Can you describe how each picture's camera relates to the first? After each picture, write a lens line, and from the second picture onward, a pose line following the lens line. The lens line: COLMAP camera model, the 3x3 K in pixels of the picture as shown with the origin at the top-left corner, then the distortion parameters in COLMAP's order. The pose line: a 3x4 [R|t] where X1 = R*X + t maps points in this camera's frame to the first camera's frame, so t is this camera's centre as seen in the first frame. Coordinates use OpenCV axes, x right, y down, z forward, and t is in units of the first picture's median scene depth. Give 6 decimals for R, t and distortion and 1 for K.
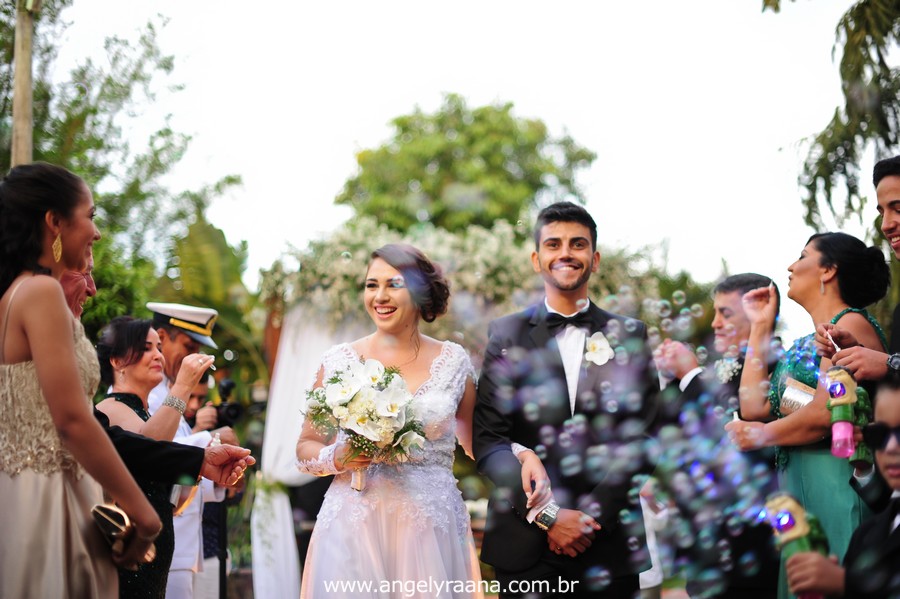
lens RADIAL K [[1306.9, 0, 453.6], [0, 1306.9, 294.9], [0, 0, 1]] dist [-0.135598, 0.000000]
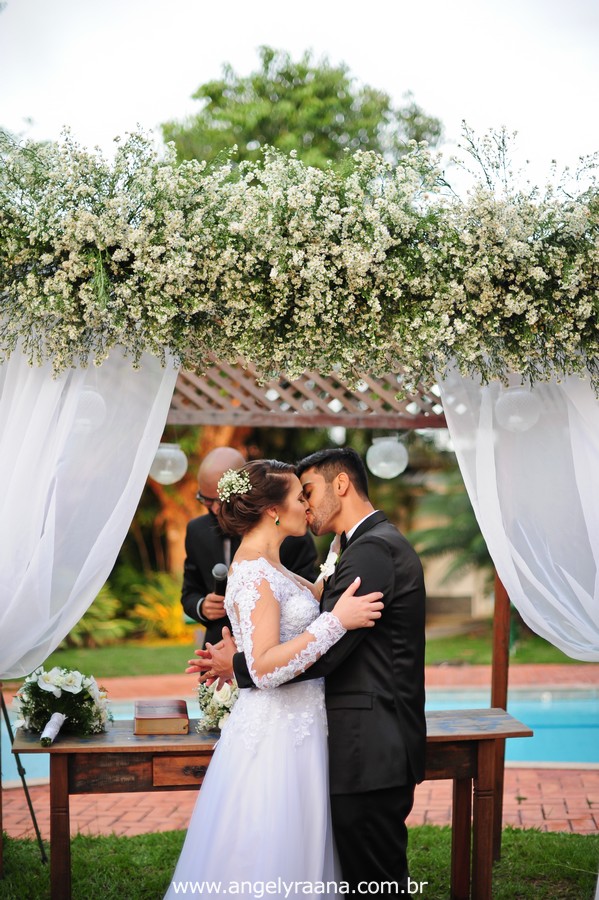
lens RADIAL K [[1306.9, 0, 305.3], [0, 1306.9, 448.6], [0, 0, 1]] dist [-0.135598, 0.000000]
pose [[0.999473, 0.009981, 0.030887, -0.011401], [-0.013438, 0.993411, 0.113819, 0.001712], [-0.029547, -0.114174, 0.993021, 0.315563]]
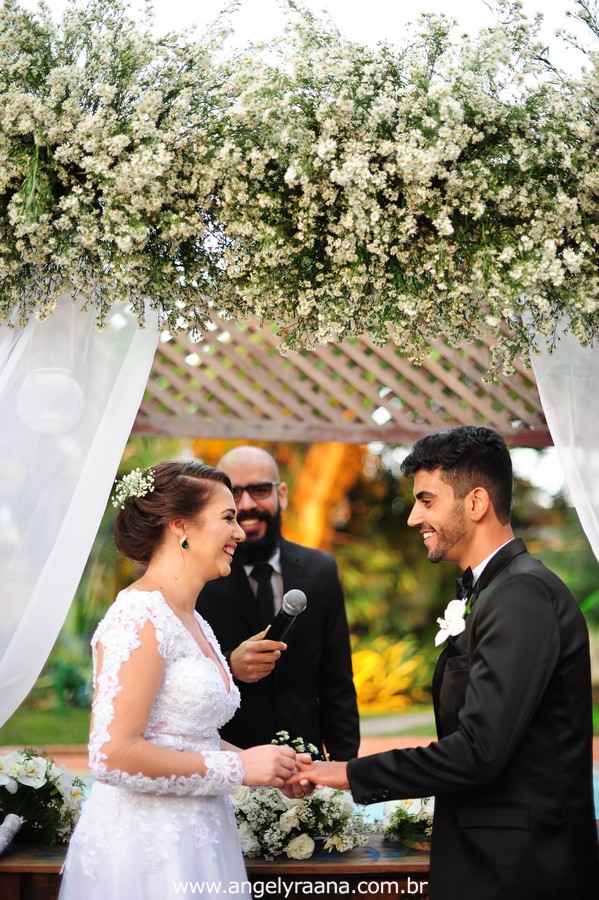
lens RADIAL K [[1306.9, 0, 311.8], [0, 1306.9, 451.5], [0, 0, 1]] dist [-0.135598, 0.000000]
pose [[0.998450, 0.017025, -0.052991, 0.003211], [-0.013198, 0.997335, 0.071749, 0.021754], [0.054071, -0.070939, 0.996014, 0.406429]]
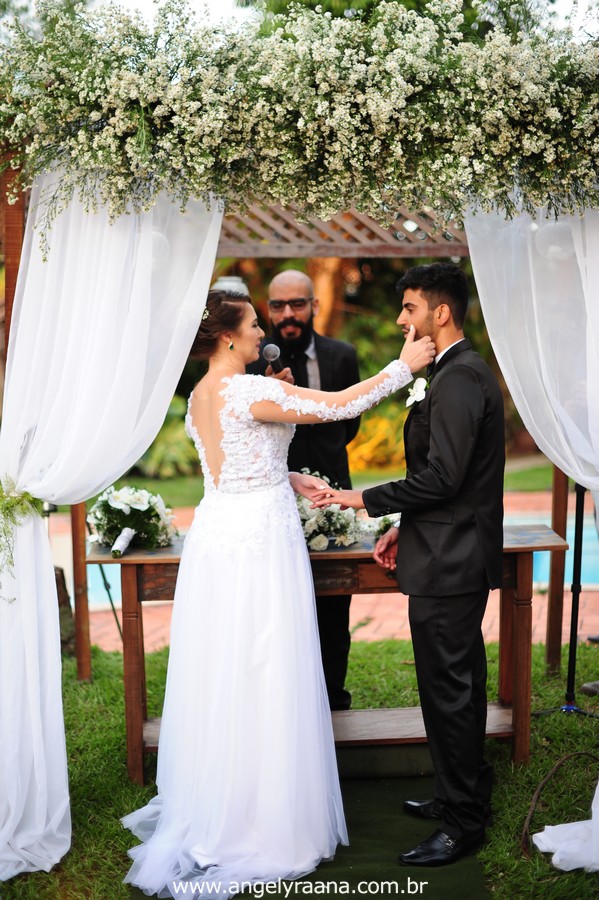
lens RADIAL K [[1400.6, 0, 293.1], [0, 1400.6, 433.8], [0, 0, 1]] dist [-0.128549, 0.000000]
pose [[0.997183, -0.002099, -0.074974, 0.011692], [0.019385, 0.972858, 0.230589, -0.007819], [0.072455, -0.231393, 0.970158, 0.267766]]
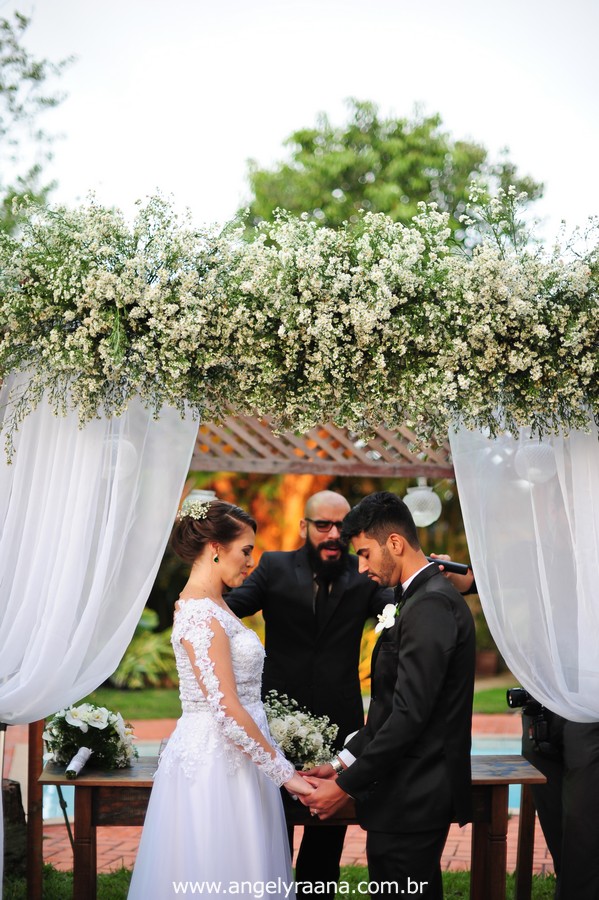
lens RADIAL K [[1306.9, 0, 307.5], [0, 1306.9, 445.5], [0, 0, 1]] dist [-0.135598, 0.000000]
pose [[0.998837, 0.021754, -0.043029, 0.008472], [-0.018303, 0.996704, 0.079033, -0.001189], [0.044607, -0.078154, 0.995943, 0.303934]]
